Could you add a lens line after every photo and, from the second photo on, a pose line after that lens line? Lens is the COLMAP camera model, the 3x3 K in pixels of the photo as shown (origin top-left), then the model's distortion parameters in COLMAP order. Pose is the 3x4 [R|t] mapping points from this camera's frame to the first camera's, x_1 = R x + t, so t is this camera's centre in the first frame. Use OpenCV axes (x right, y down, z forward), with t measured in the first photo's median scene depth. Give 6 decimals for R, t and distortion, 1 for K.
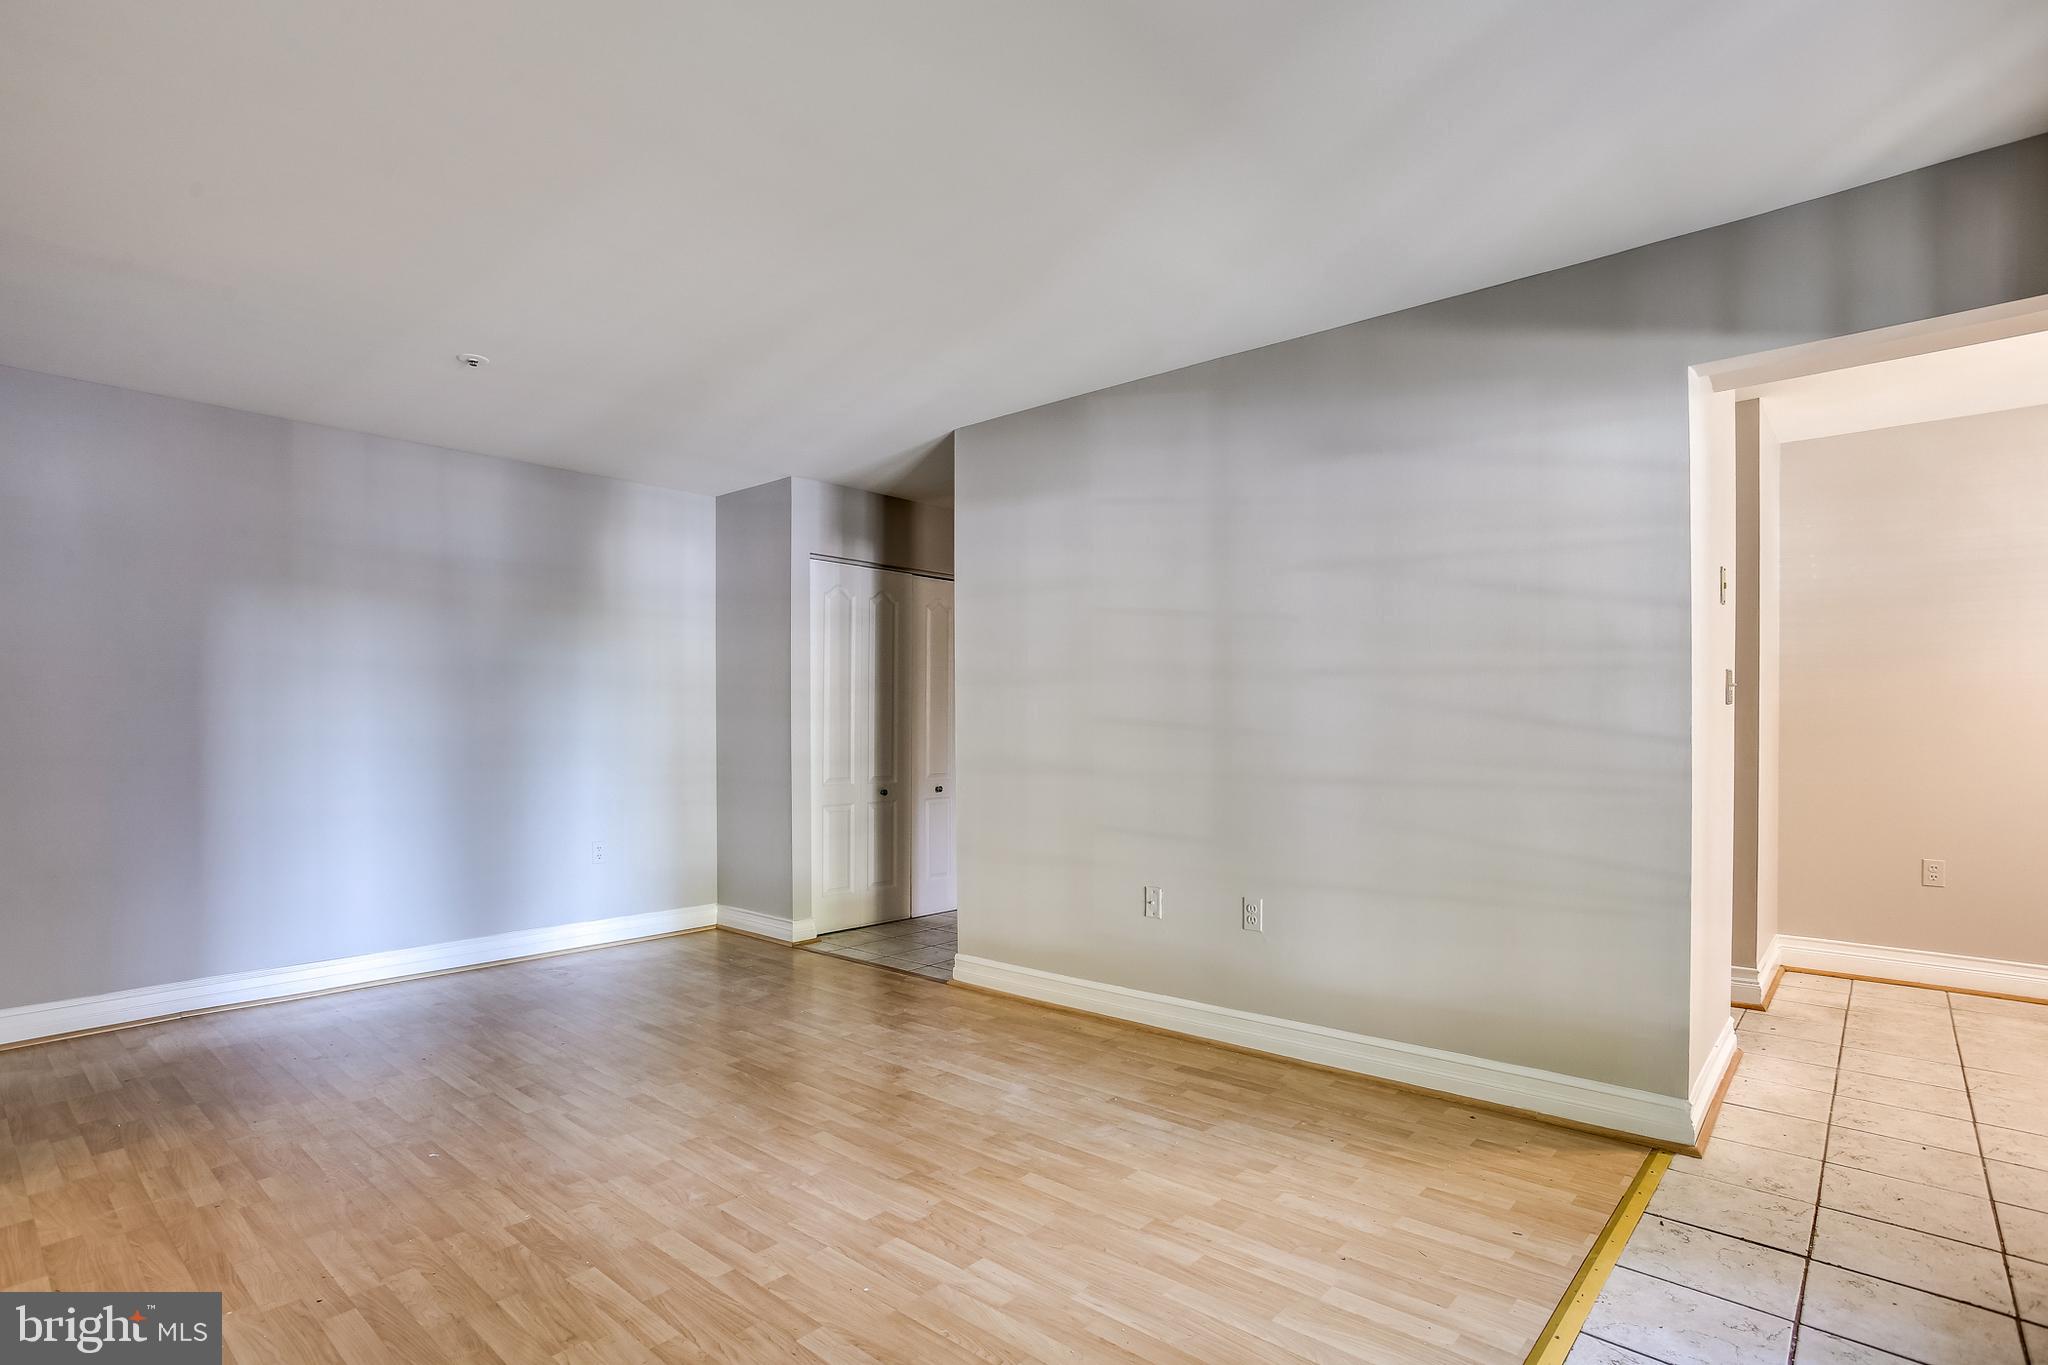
lens RADIAL K [[1007.6, 0, 1018.4], [0, 1007.6, 688.1], [0, 0, 1]] dist [-0.052149, 0.033015]
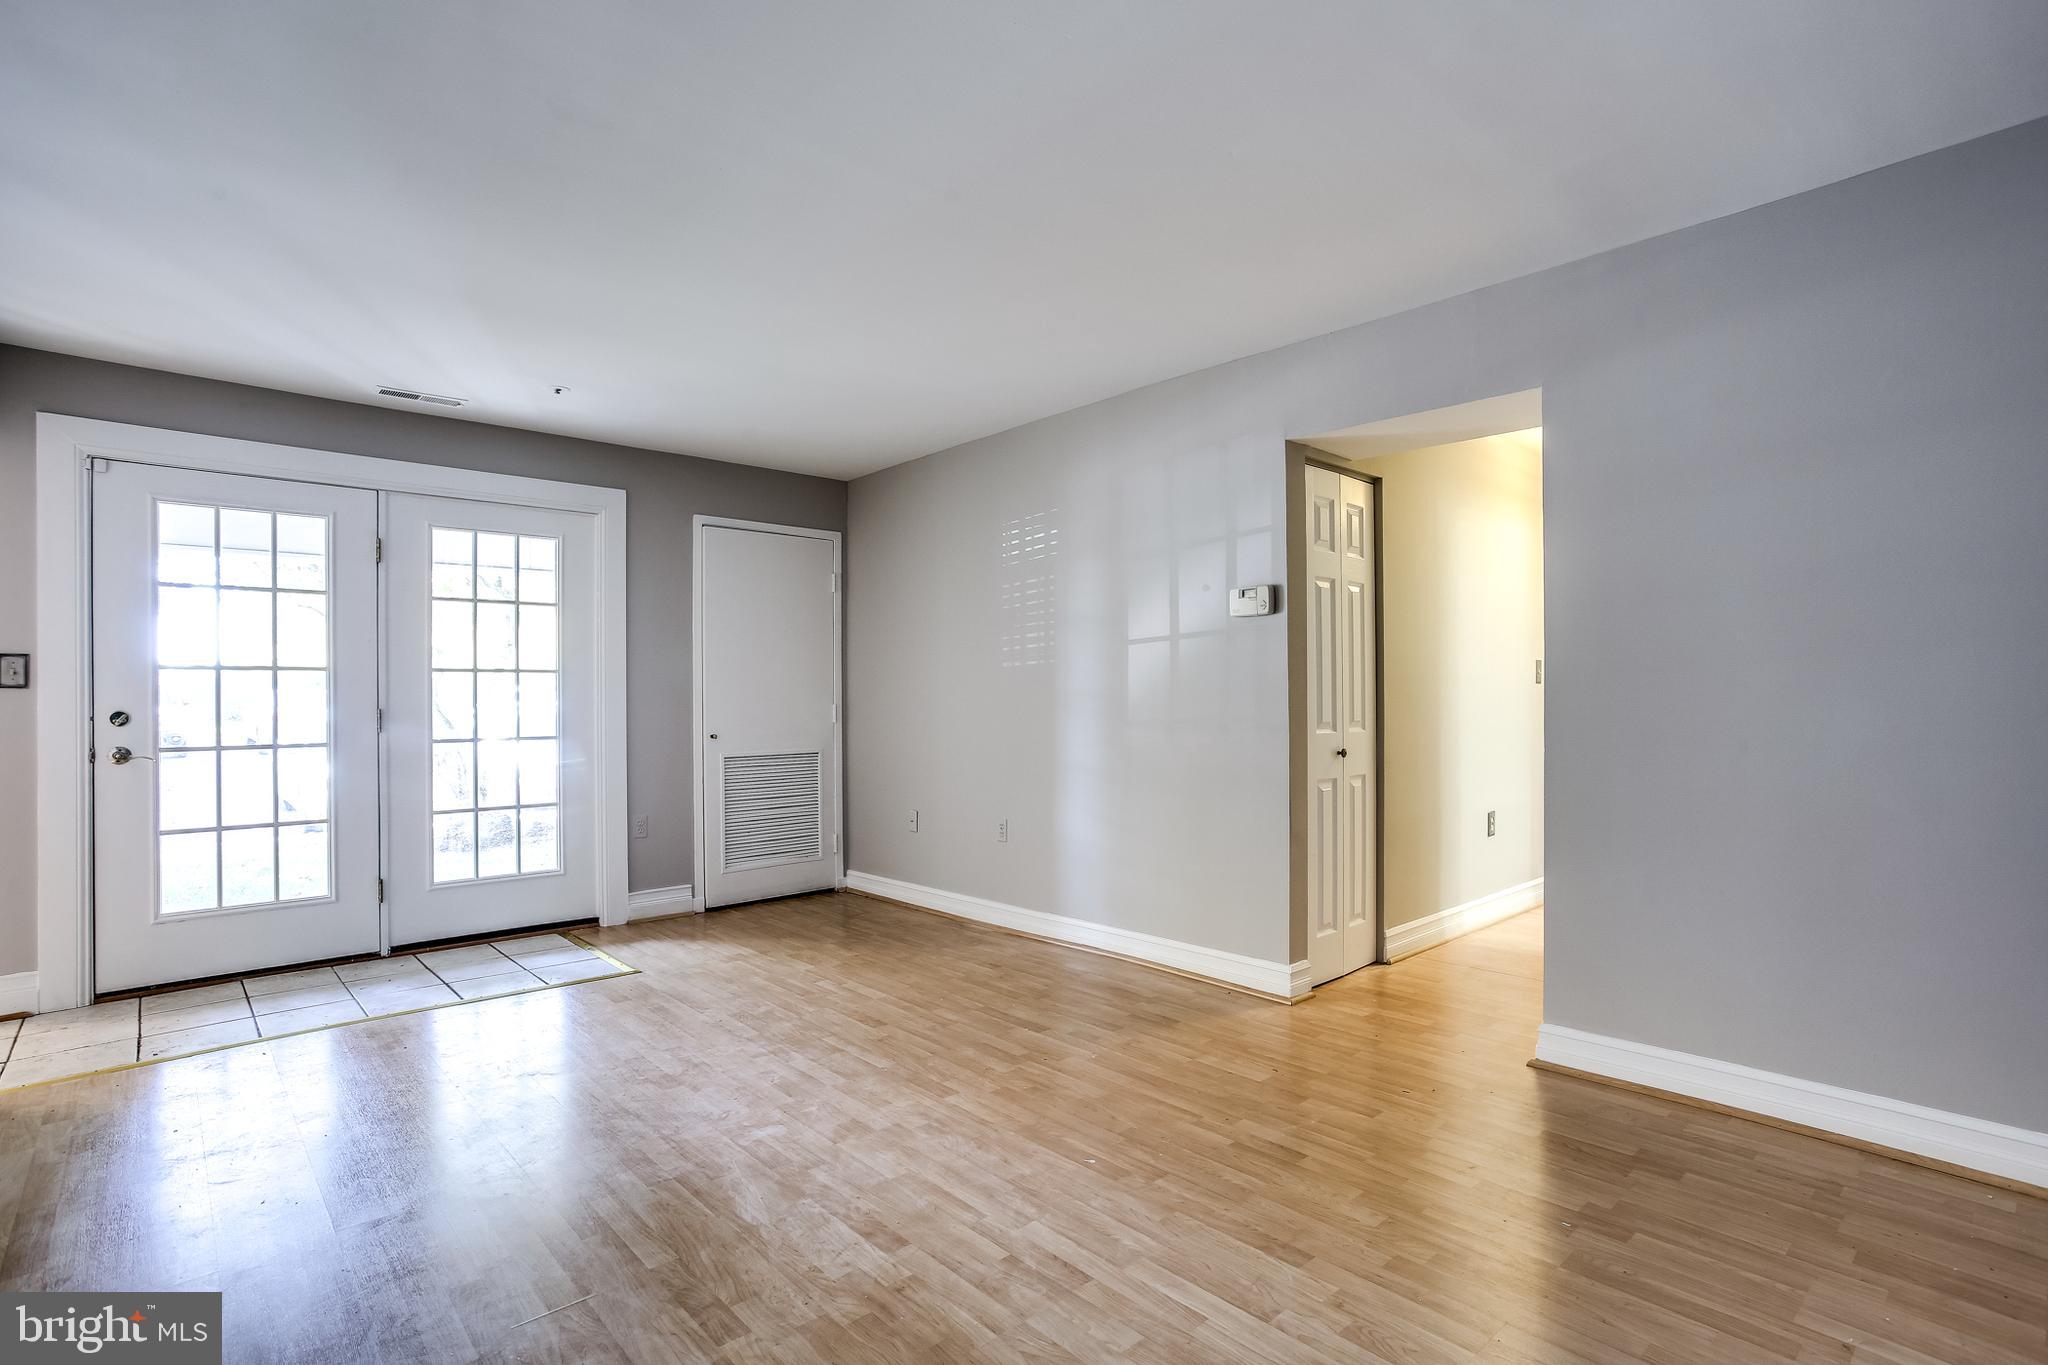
lens RADIAL K [[1007.6, 0, 1018.4], [0, 1007.6, 688.1], [0, 0, 1]] dist [-0.052149, 0.033015]
pose [[-0.993112, 0.012304, 0.116522, -0.650724], [0.006385, 0.998677, -0.051033, 0.083975], [-0.116996, -0.049937, -0.991876, 1.982174]]
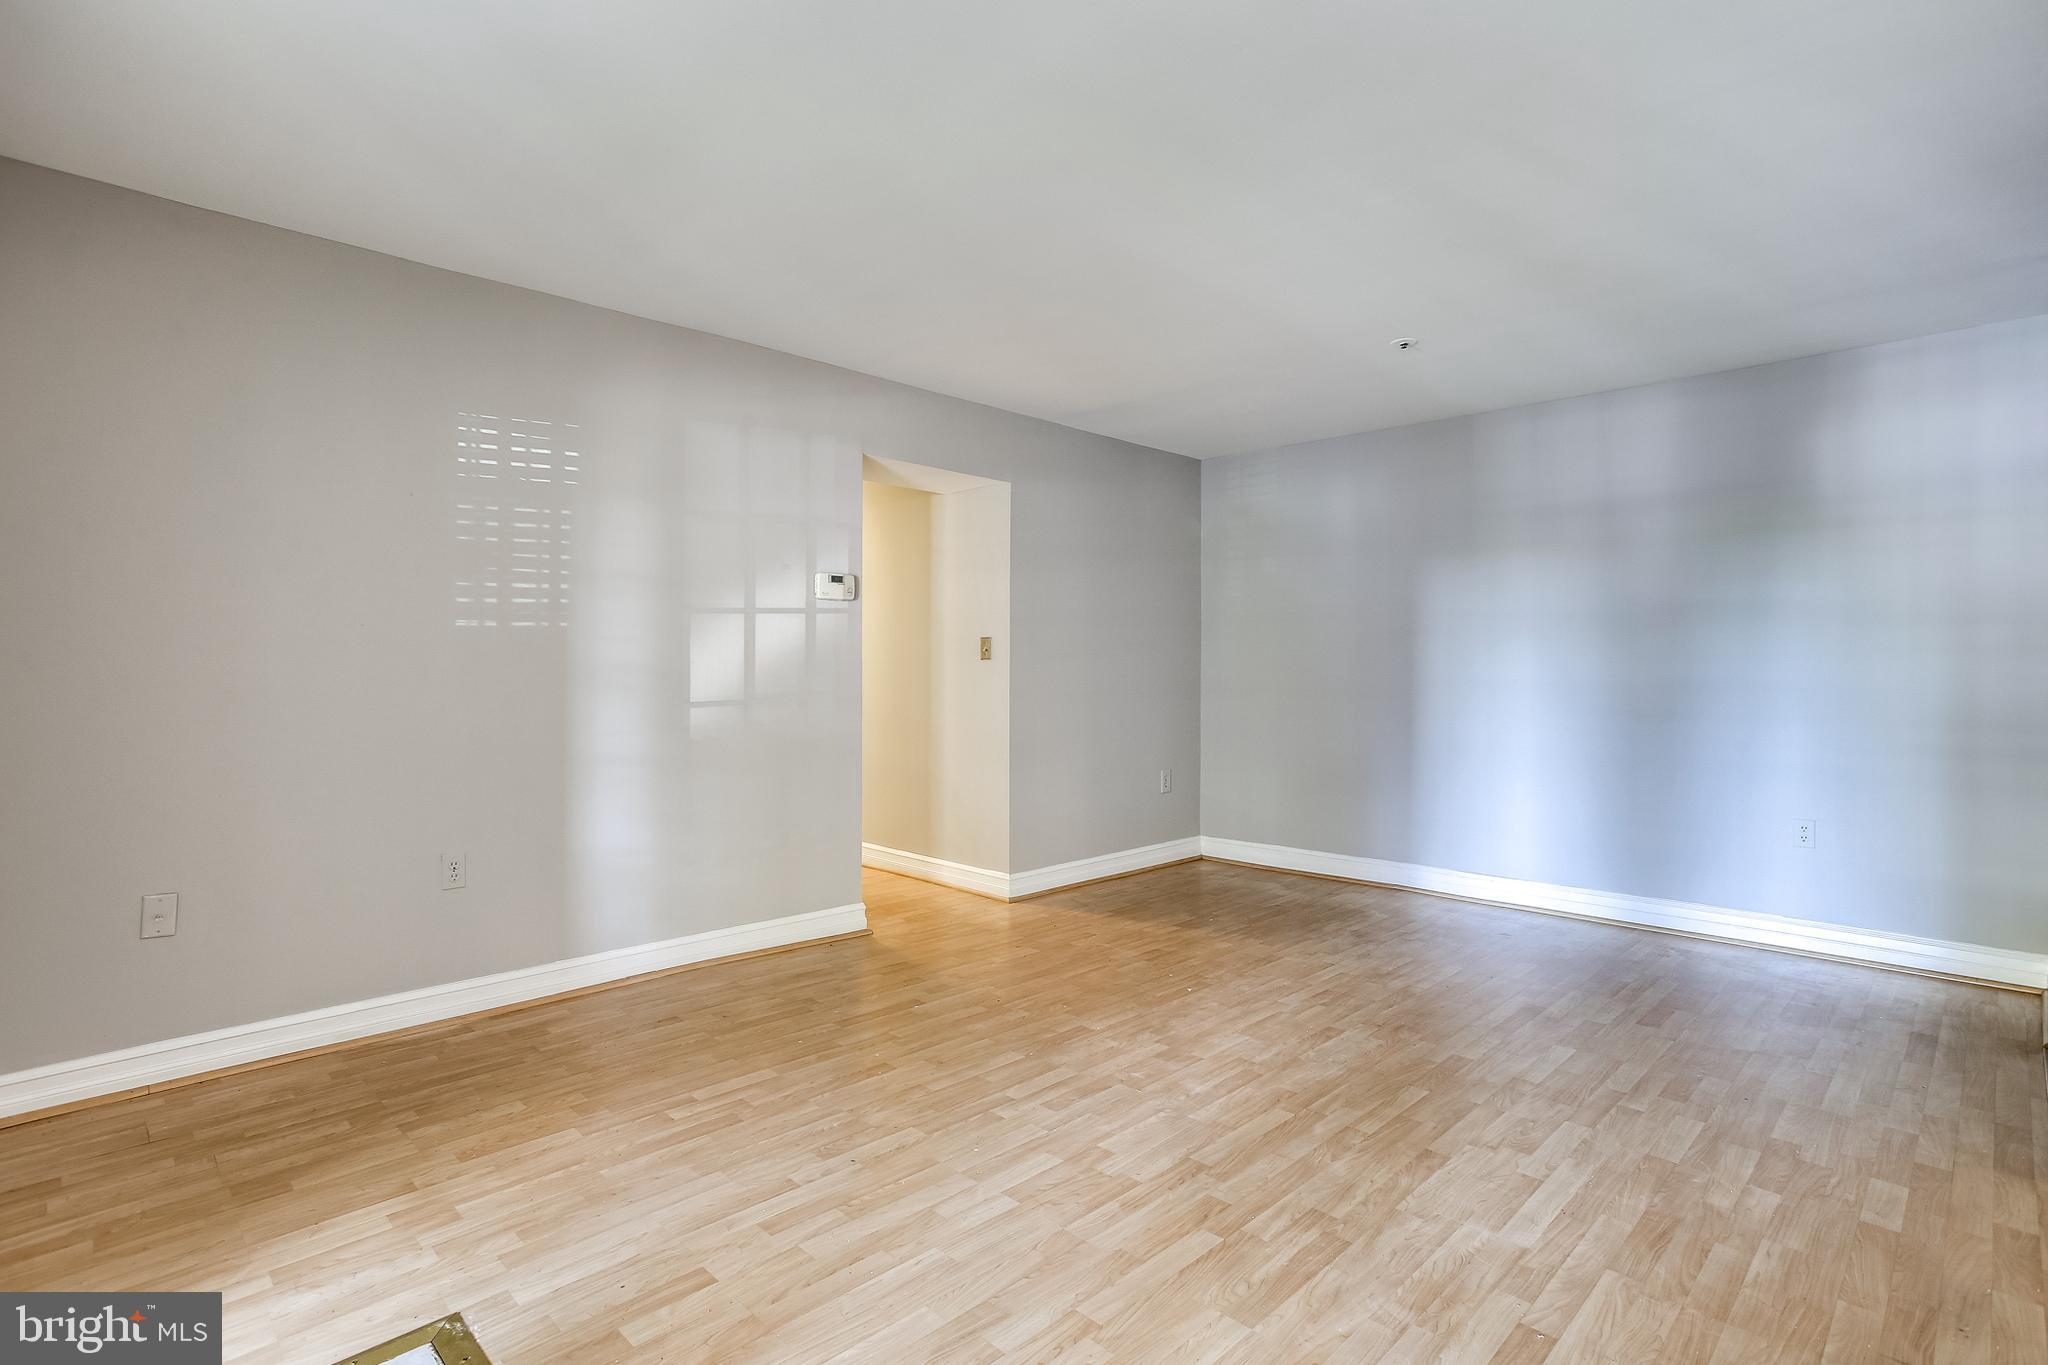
lens RADIAL K [[988.0, 0, 1031.7], [0, 988.0, 678.0], [0, 0, 1]] dist [-0.047450, 0.031390]
pose [[-0.053633, 0.010302, -0.998508, 0.779652], [0.034476, 0.999370, 0.008459, 0.025858], [0.997965, -0.033971, -0.053954, 0.887919]]
